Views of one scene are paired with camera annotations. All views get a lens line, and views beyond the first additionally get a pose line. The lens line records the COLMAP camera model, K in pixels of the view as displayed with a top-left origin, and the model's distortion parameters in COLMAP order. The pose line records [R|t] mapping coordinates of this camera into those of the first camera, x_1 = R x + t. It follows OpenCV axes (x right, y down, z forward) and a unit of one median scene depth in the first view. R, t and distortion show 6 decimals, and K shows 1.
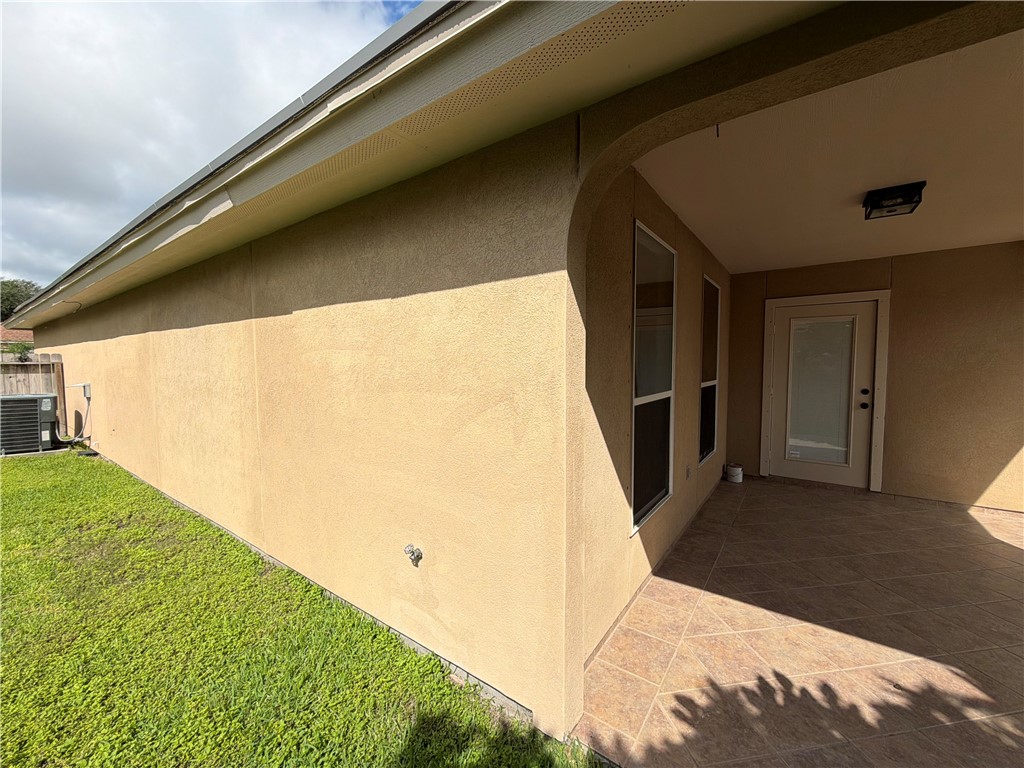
lens RADIAL K [[408.8, 0, 511.7], [0, 408.8, 382.5], [0, 0, 1]] dist [-0.000440, -0.000385]
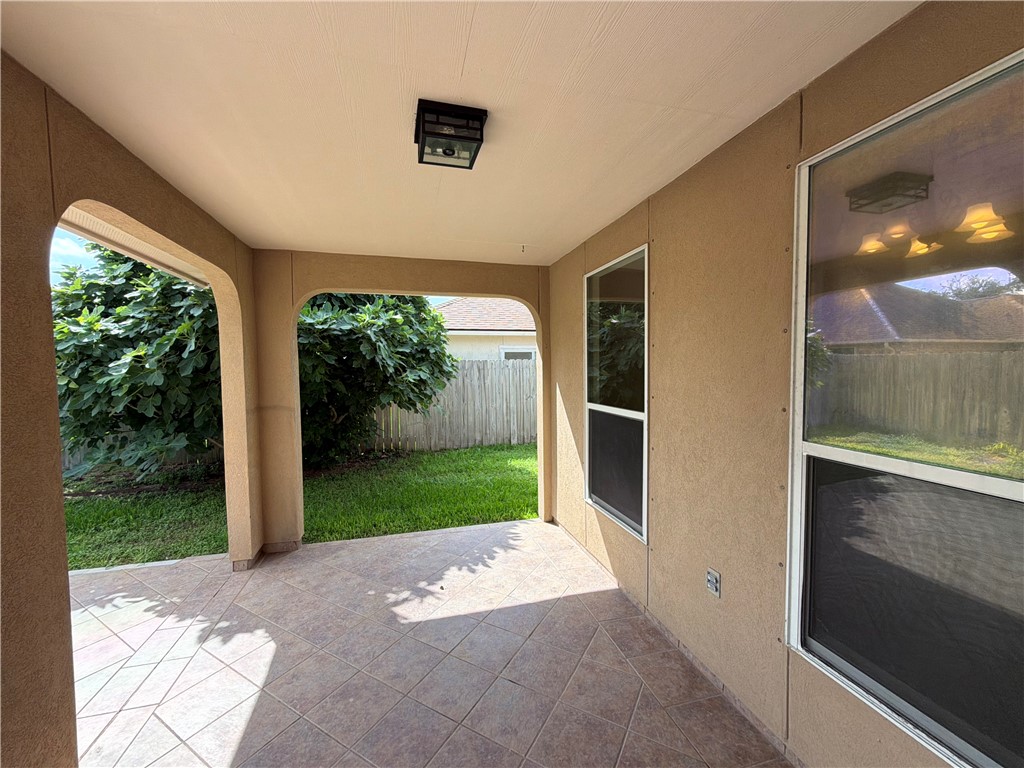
lens RADIAL K [[408.8, 0, 511.2], [0, 408.8, 385.9], [0, 0, 1]] dist [-0.000440, -0.000385]
pose [[-0.623289, 0.038111, -0.781062, 1.677187], [-0.041190, 0.995825, 0.081460, -0.131640], [0.780906, 0.082944, -0.619117, 1.803605]]
